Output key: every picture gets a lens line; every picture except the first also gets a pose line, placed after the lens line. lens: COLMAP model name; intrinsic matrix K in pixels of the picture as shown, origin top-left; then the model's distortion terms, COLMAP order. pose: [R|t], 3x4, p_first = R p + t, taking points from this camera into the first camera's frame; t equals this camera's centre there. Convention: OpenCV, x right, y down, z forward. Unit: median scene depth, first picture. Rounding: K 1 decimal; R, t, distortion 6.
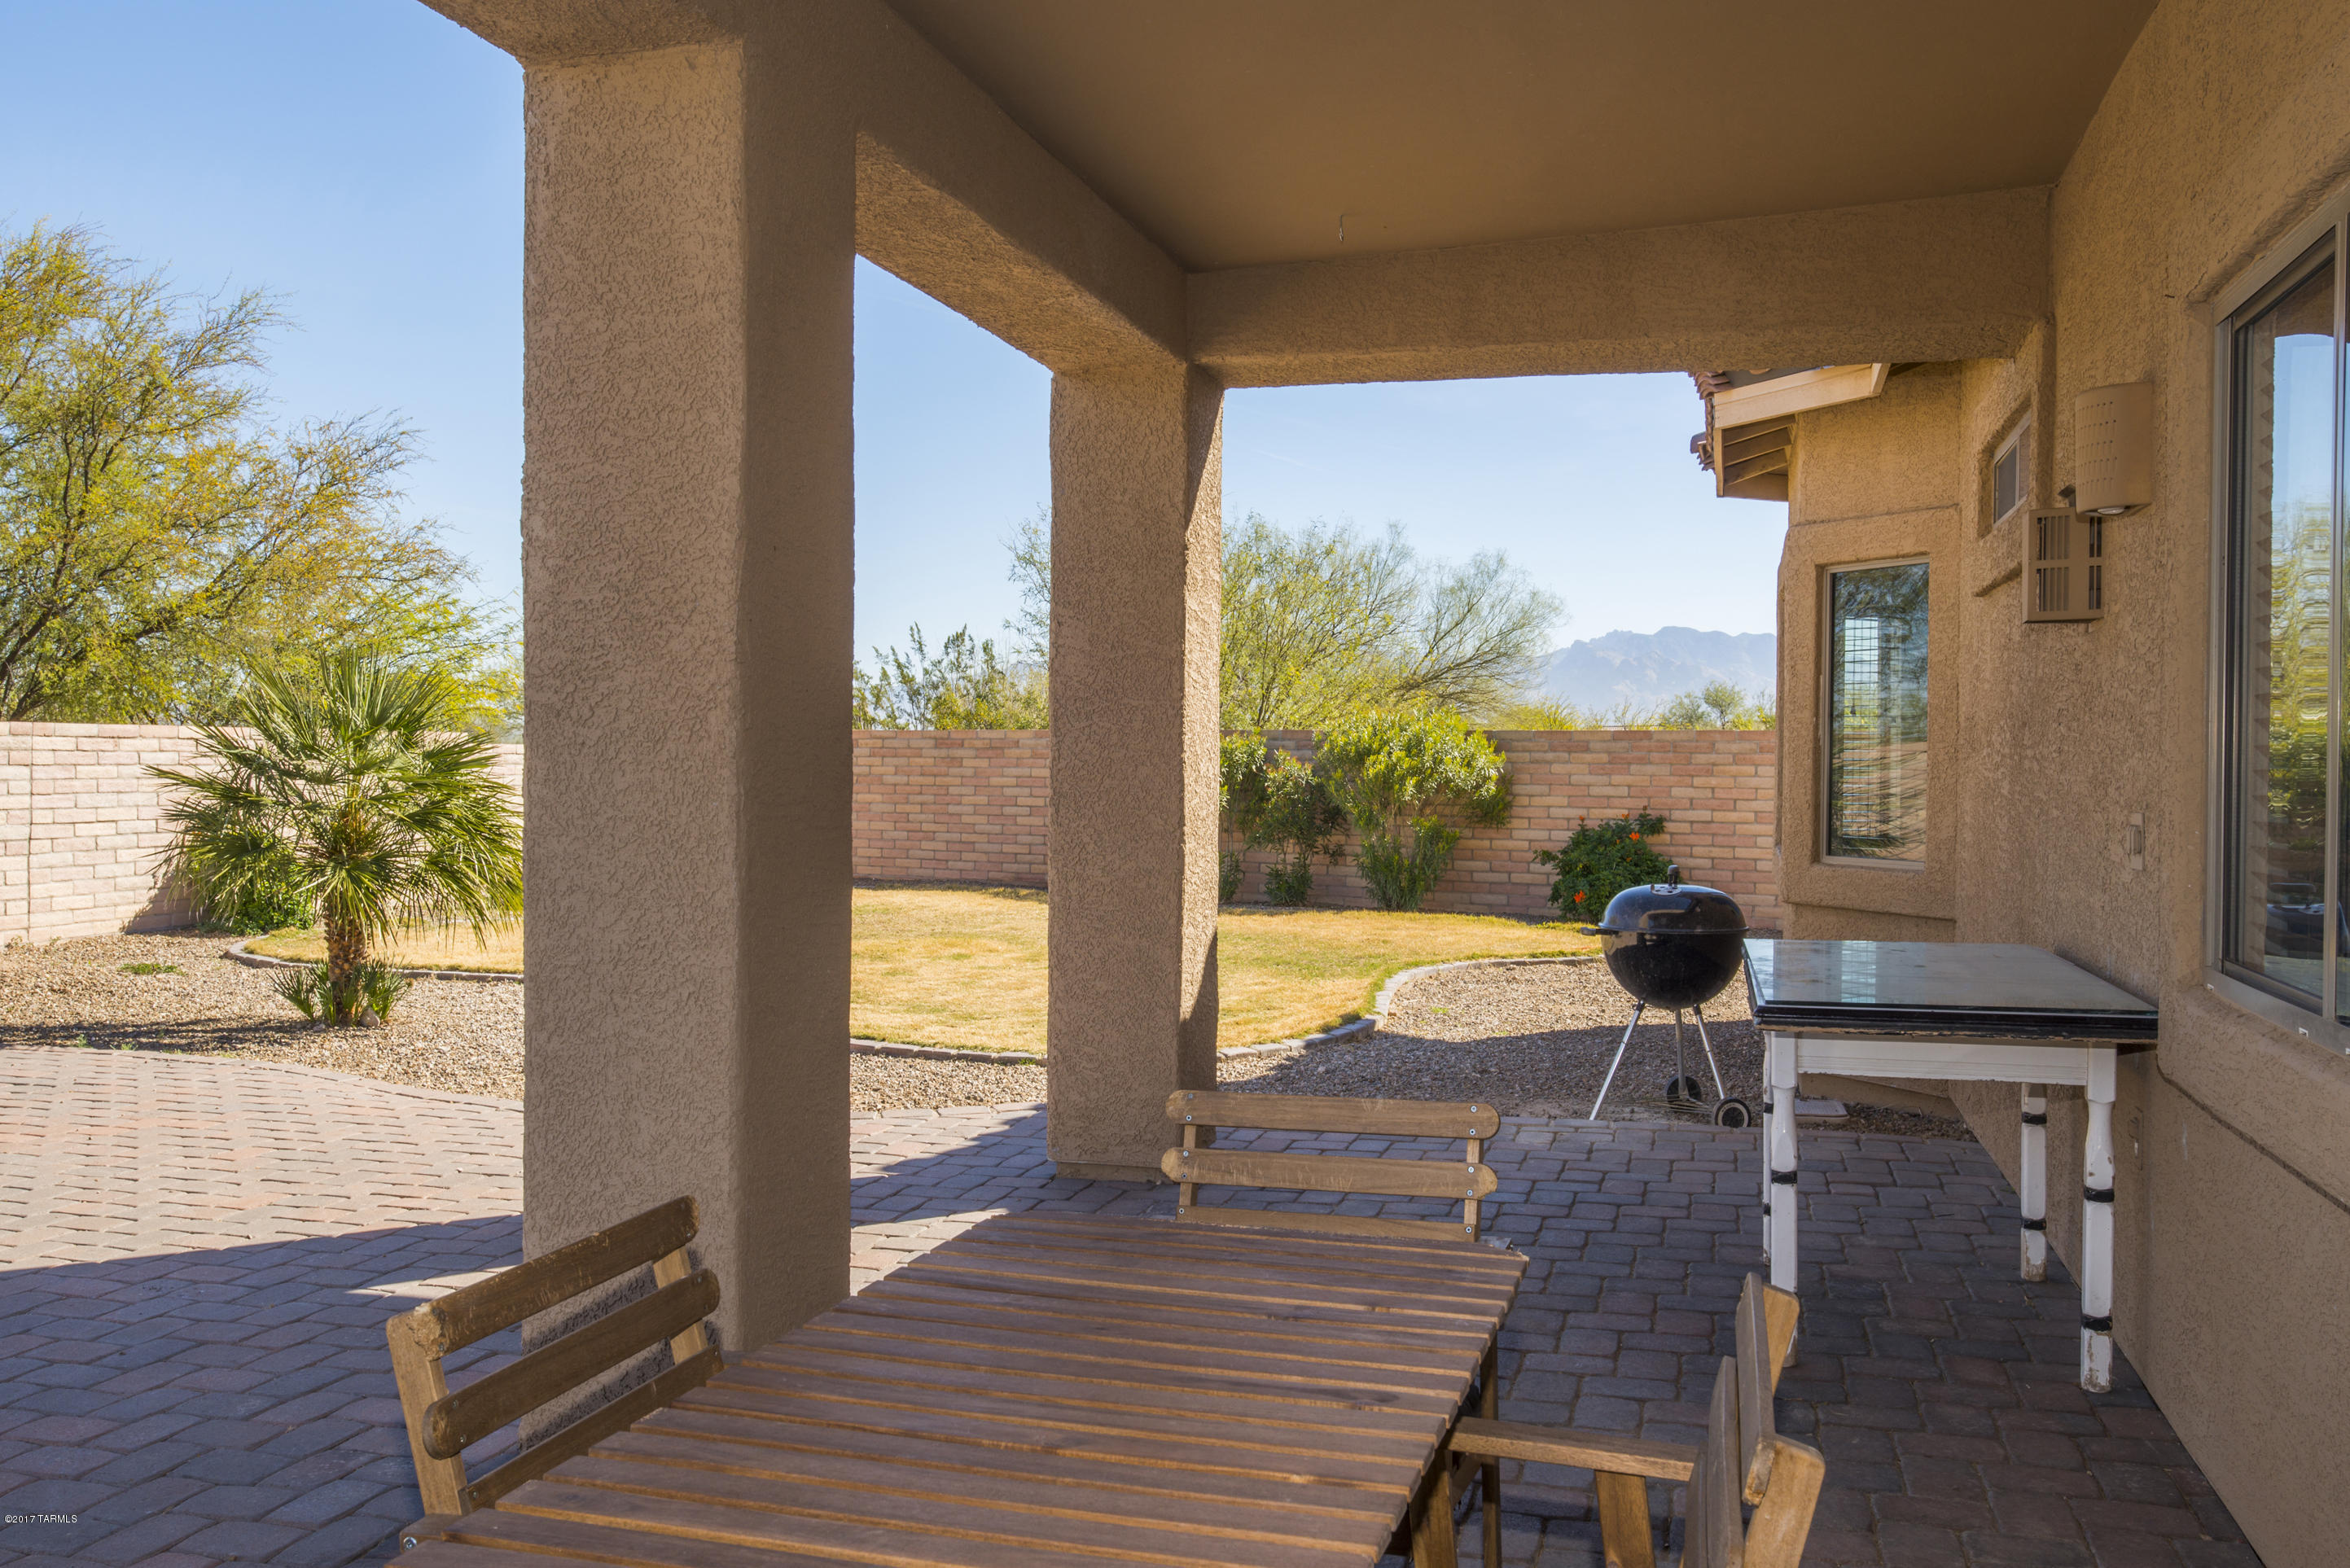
lens RADIAL K [[1892.2, 0, 1175.0], [0, 1892.2, 784.0], [0, 0, 1]] dist [-0.001906, 0.007188]
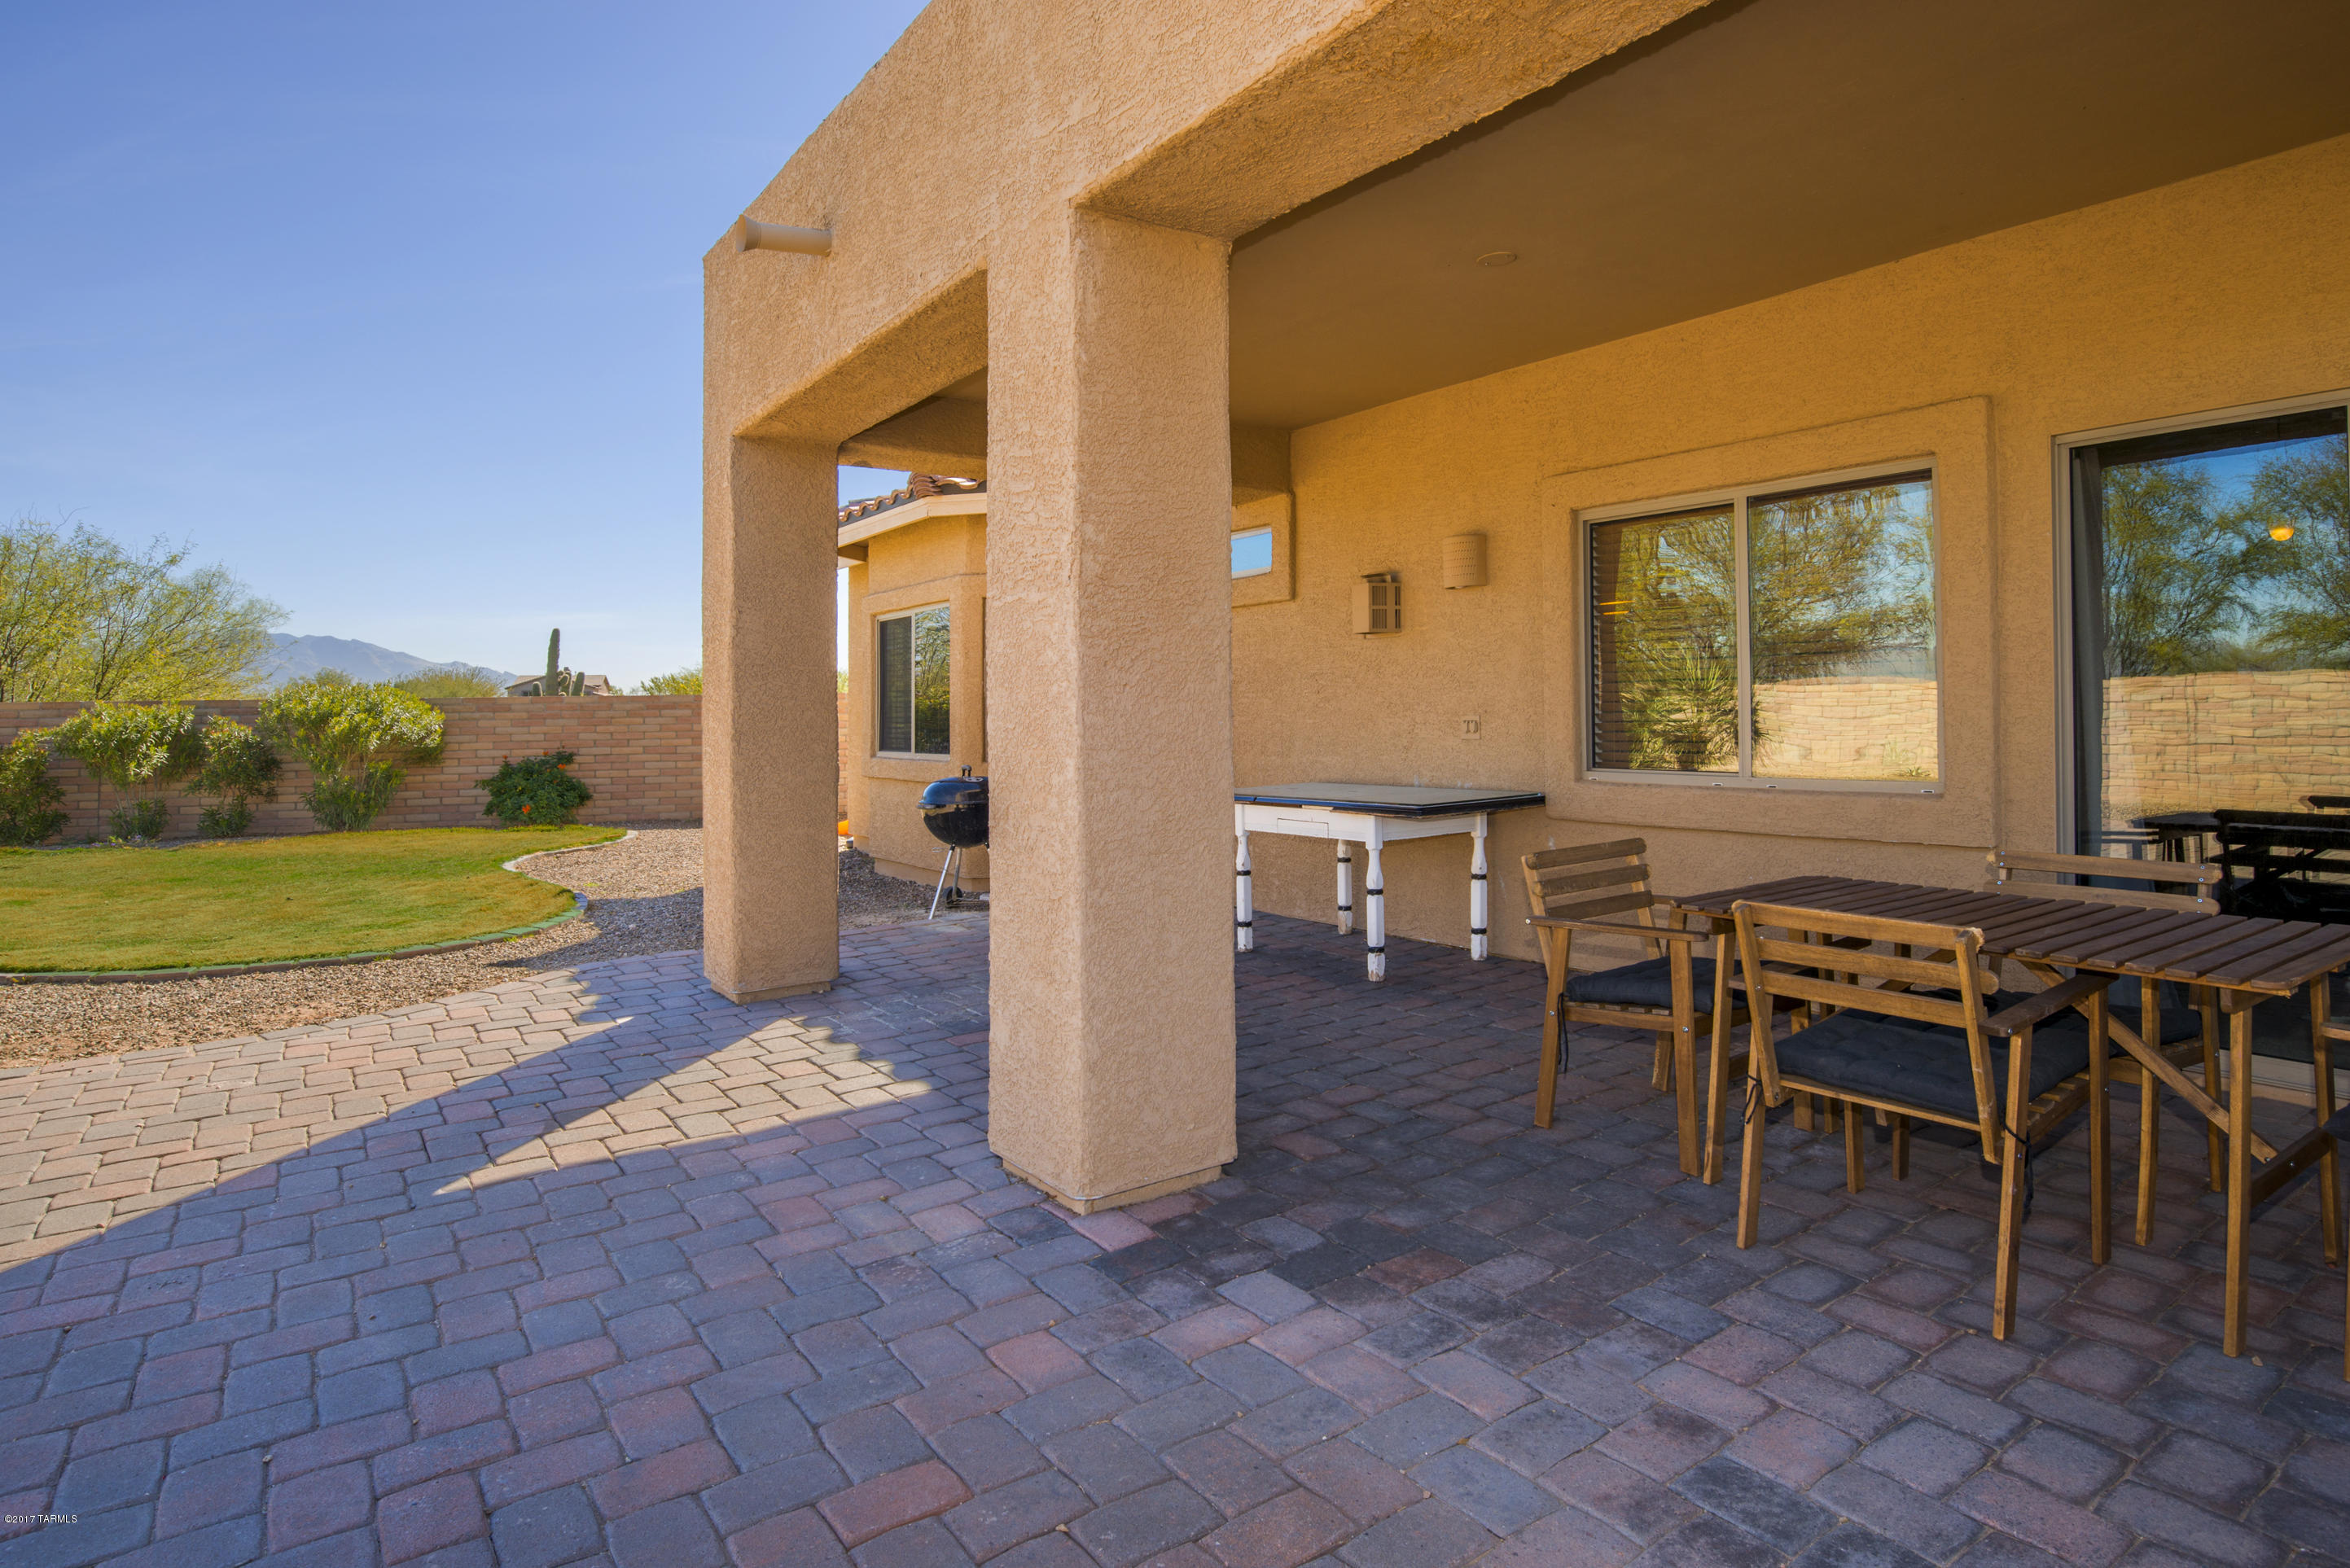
lens RADIAL K [[1177.7, 0, 1022.7], [0, 1177.7, 708.7], [0, 0, 1]] dist [-0.019954, 0.001125]
pose [[0.676630, -0.015822, 0.736153, -0.201101], [0.031488, 0.999476, -0.007461, 0.000213], [-0.735649, 0.028228, 0.676774, 0.087926]]
